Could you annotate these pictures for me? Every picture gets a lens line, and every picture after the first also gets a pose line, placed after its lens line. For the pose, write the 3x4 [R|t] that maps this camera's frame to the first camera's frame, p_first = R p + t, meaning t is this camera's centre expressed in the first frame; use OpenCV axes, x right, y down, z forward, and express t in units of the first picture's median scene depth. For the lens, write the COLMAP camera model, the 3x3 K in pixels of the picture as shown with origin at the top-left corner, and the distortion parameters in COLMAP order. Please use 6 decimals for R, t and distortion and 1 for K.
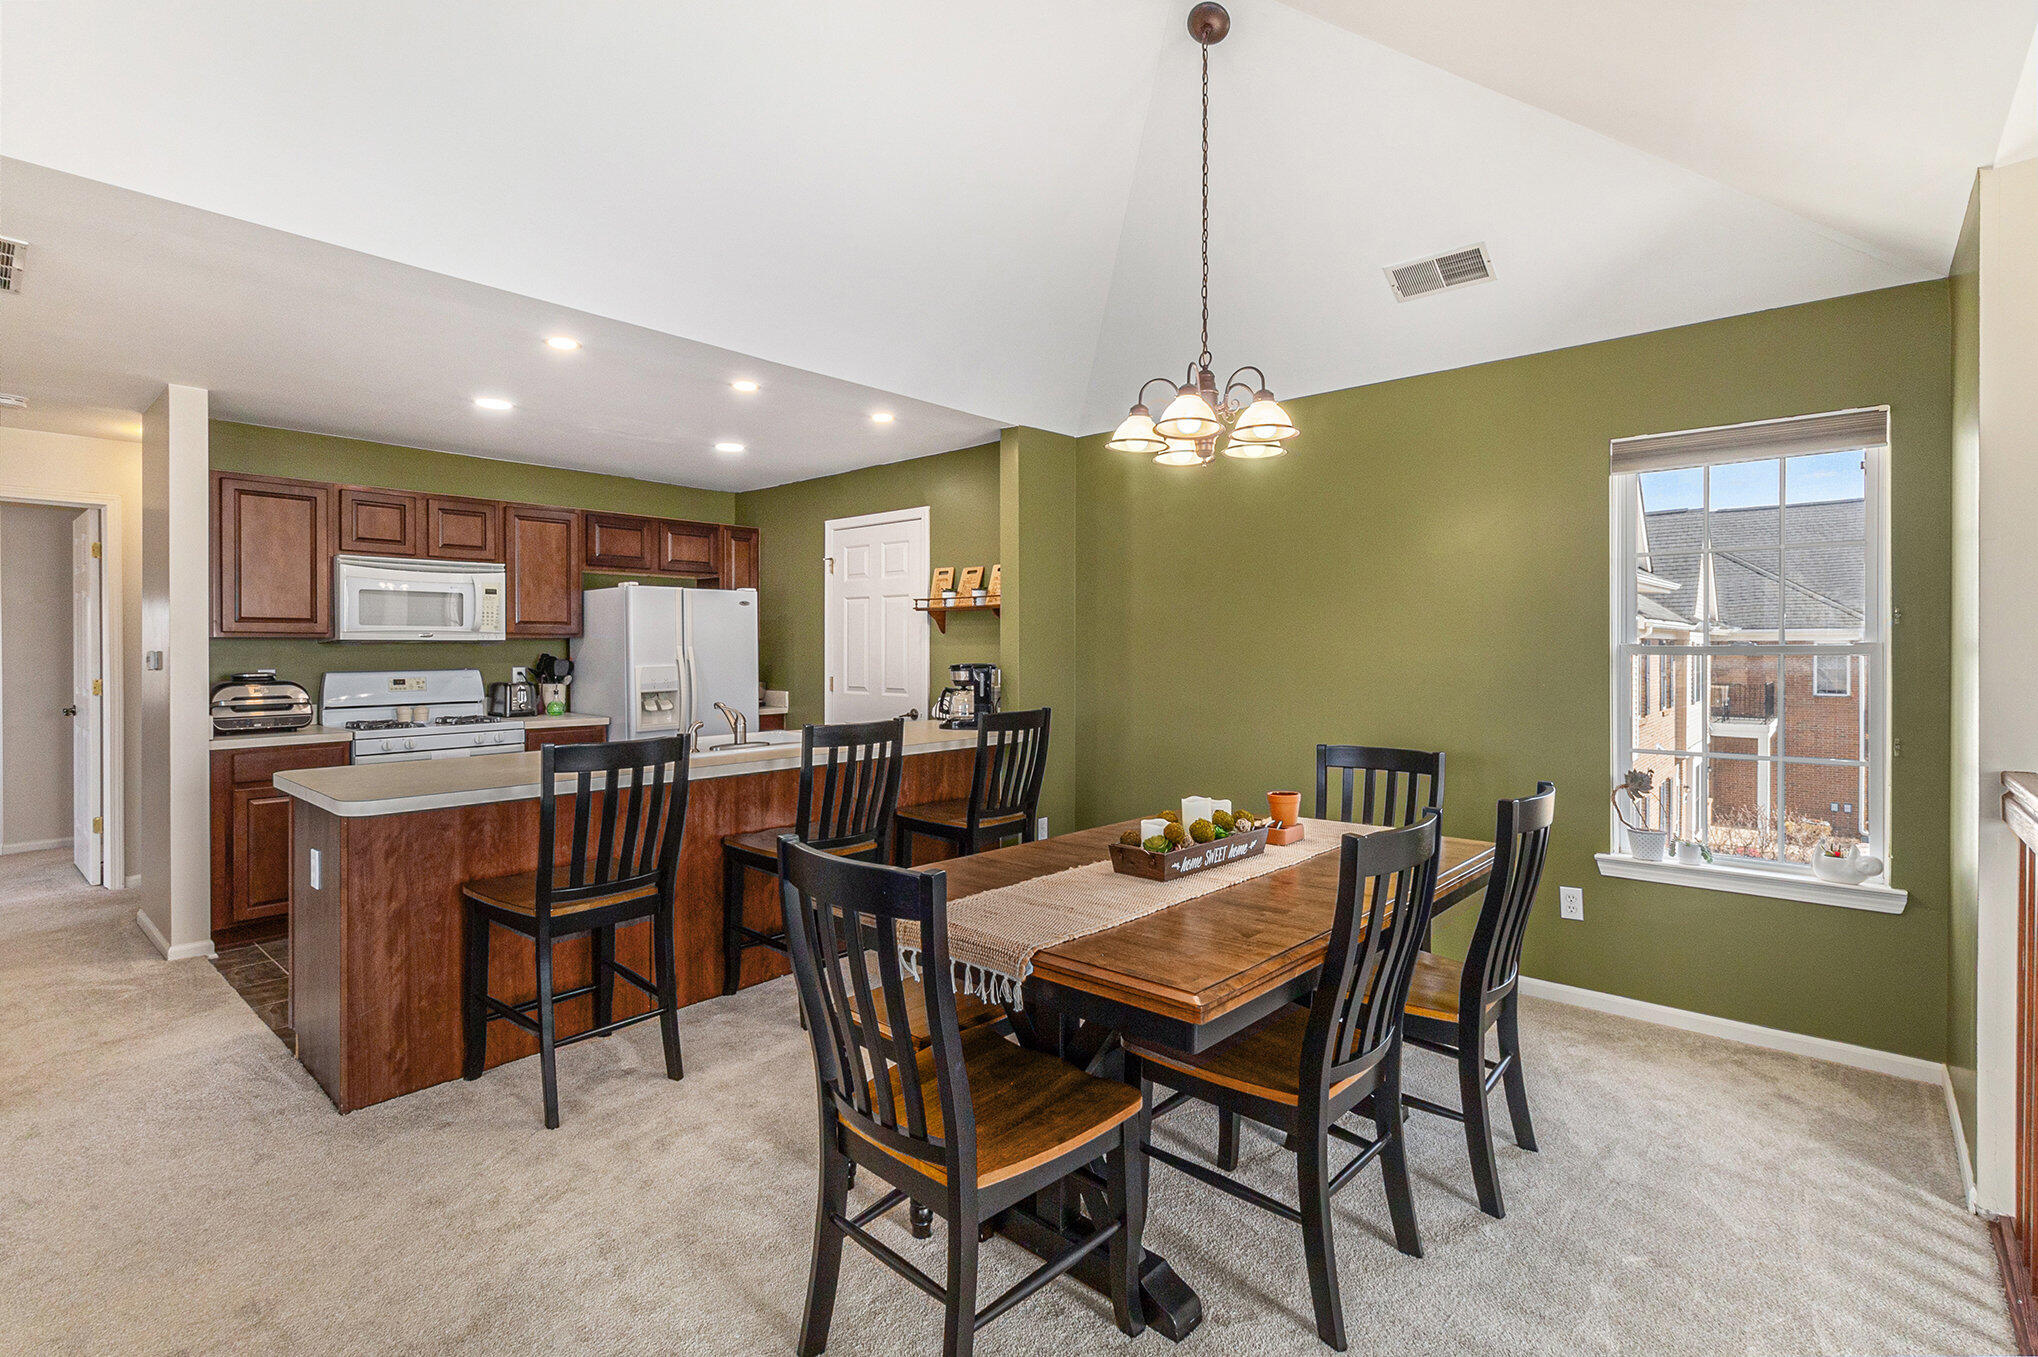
lens RADIAL K [[941.0, 0, 1011.6], [0, 941.0, 651.3], [0, 0, 1]] dist [0.002546, 0.000973]
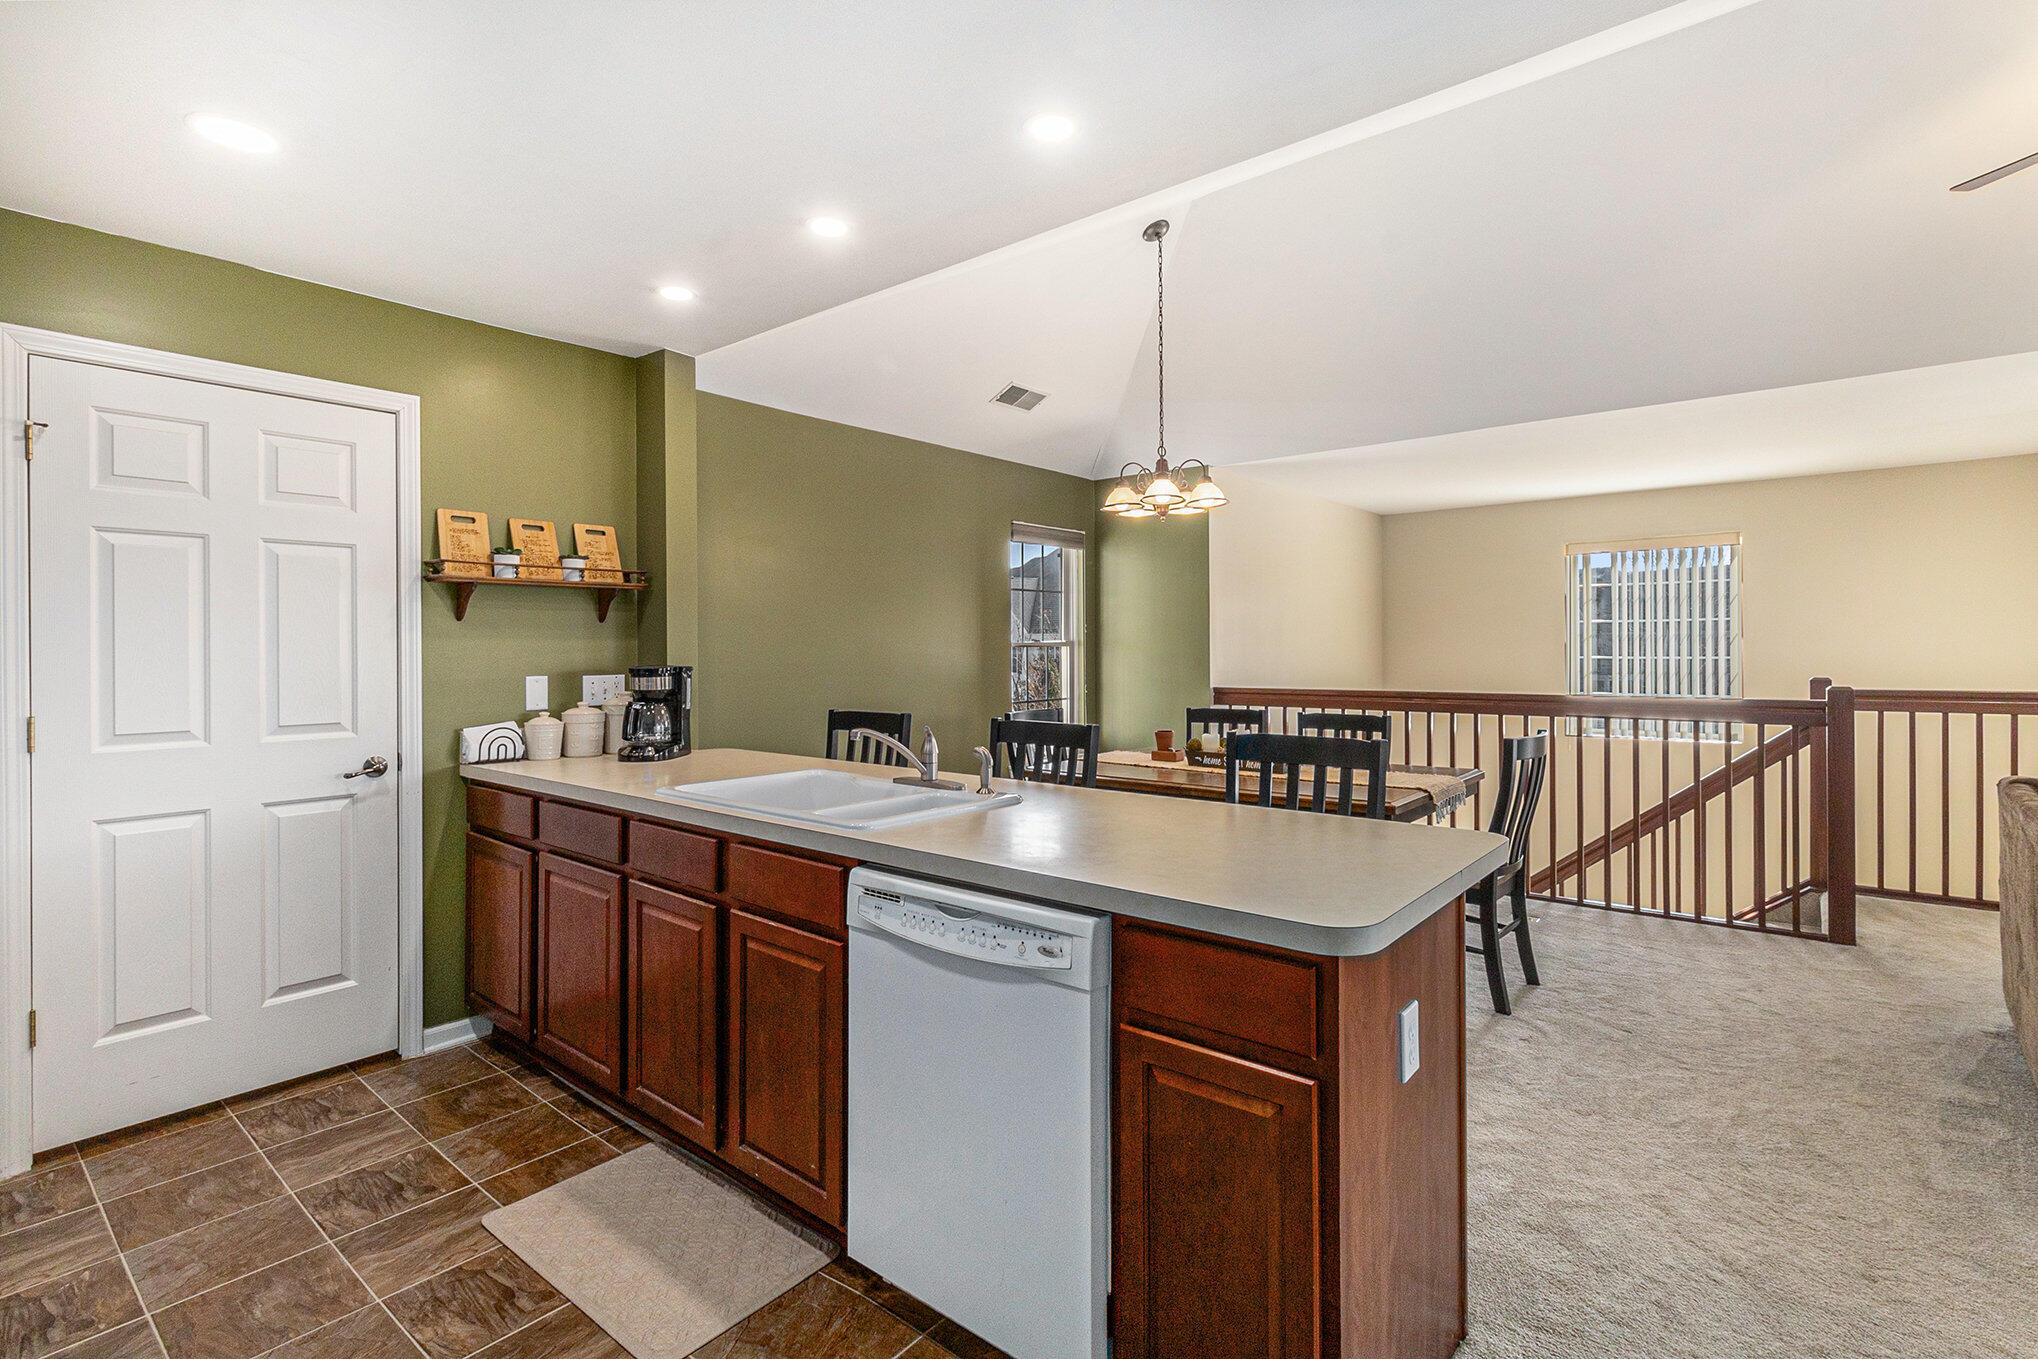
lens RADIAL K [[954.5, 0, 1027.4], [0, 954.5, 646.9], [0, 0, 1]] dist [0.001953, -0.000132]
pose [[-0.035079, 0.000217, 0.999385, -0.712975], [0.009959, 0.999950, 0.000132, 0.001143], [-0.999335, 0.009957, -0.035079, 0.689134]]
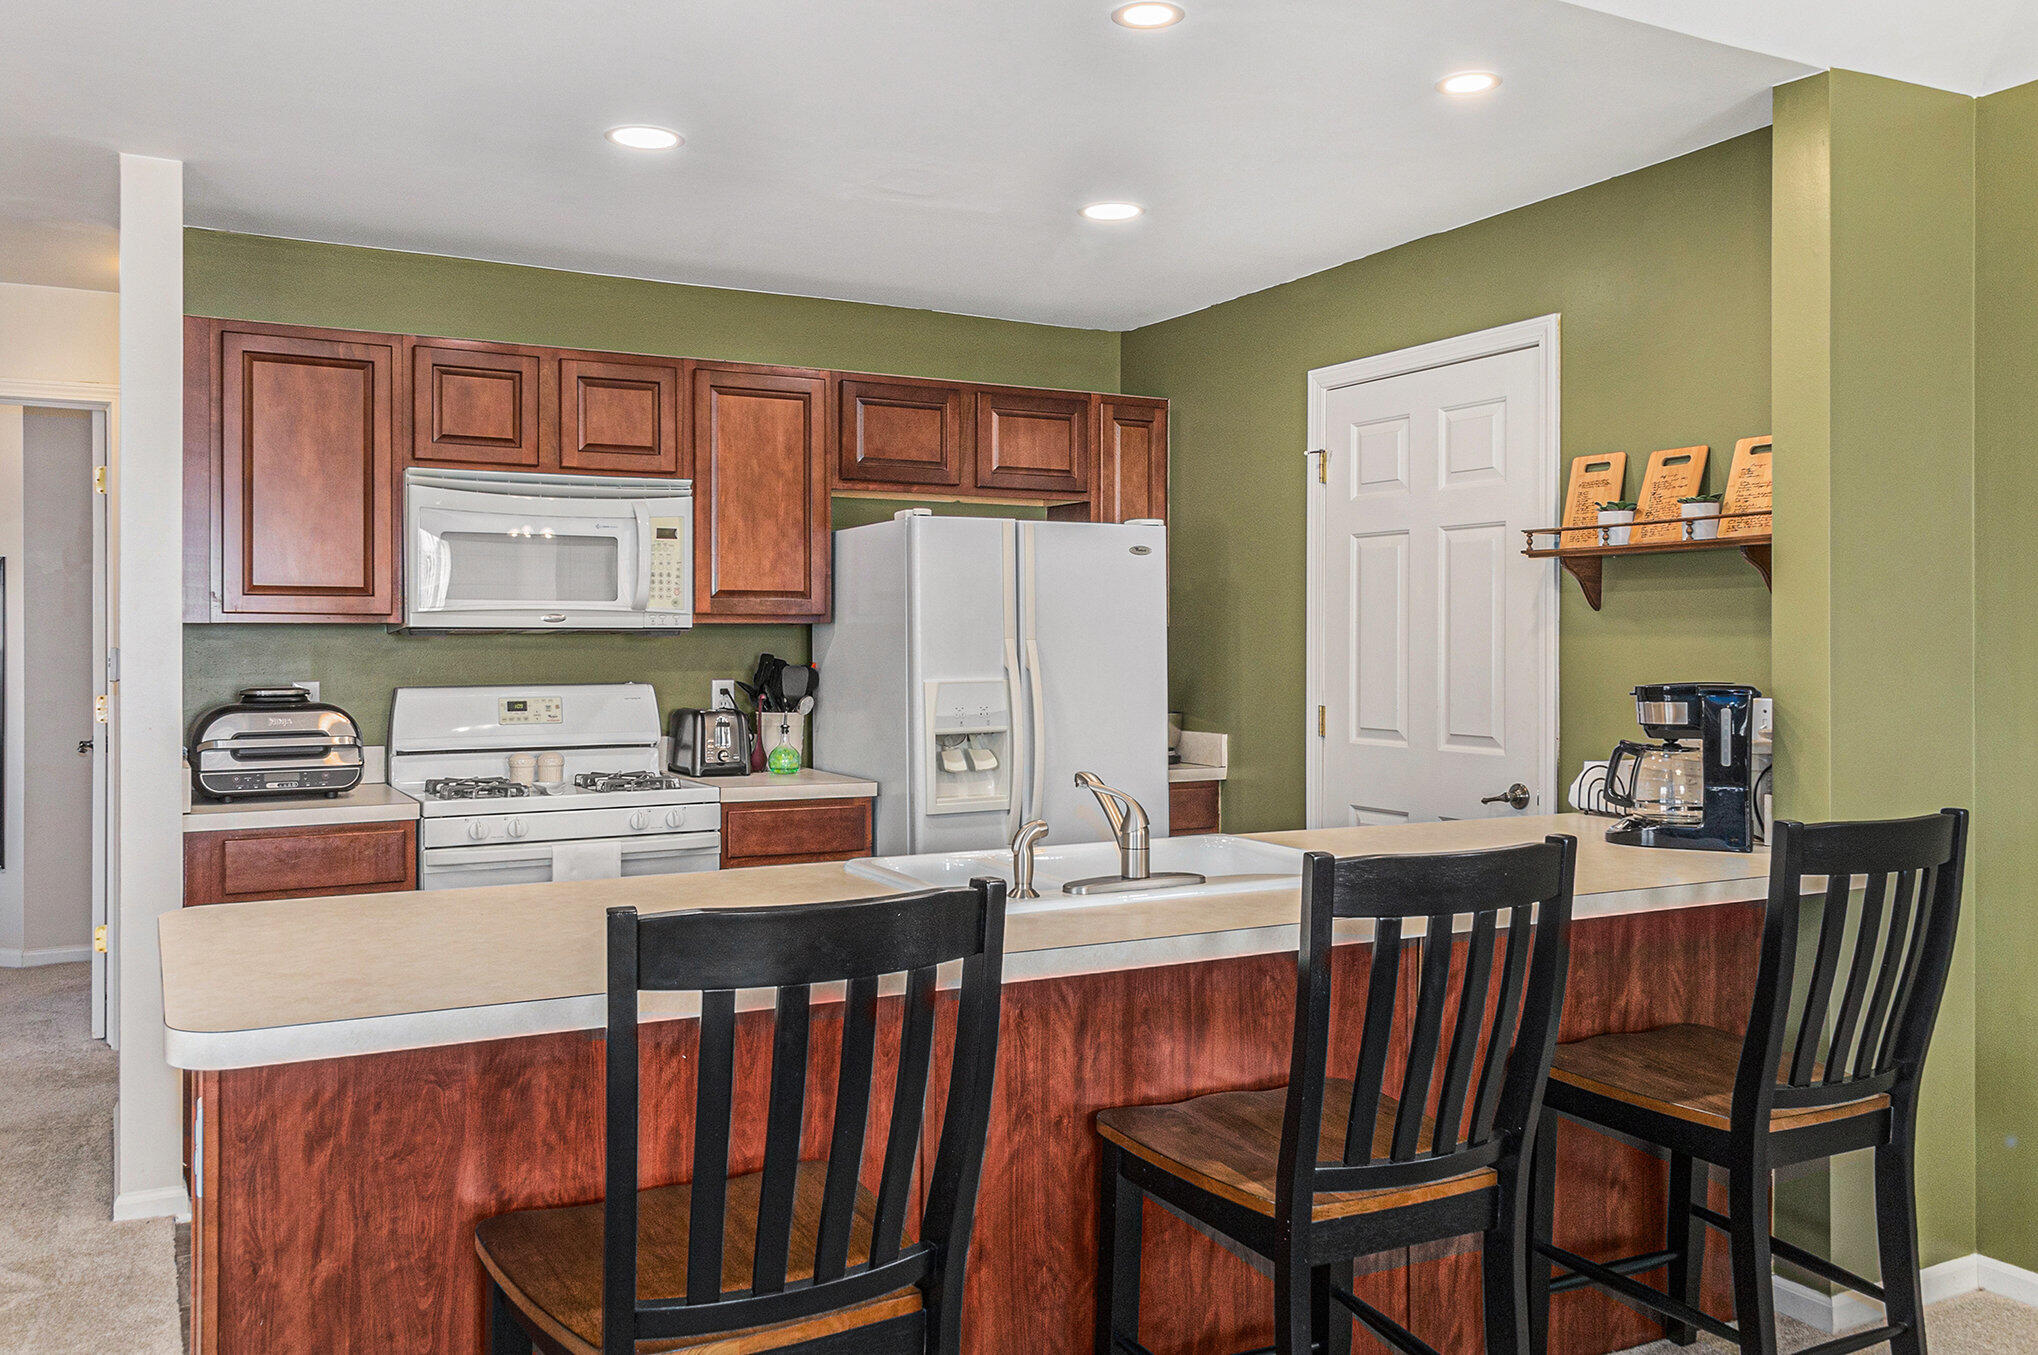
lens RADIAL K [[1608.2, 0, 1007.2], [0, 1608.2, 642.7], [0, 0, 1]] dist [-0.005728, -0.011085]
pose [[0.937868, 0.001312, -0.346989, -0.072895], [-0.003114, 0.999984, -0.004634, -0.000022], [0.346978, 0.005426, 0.937858, 0.241642]]
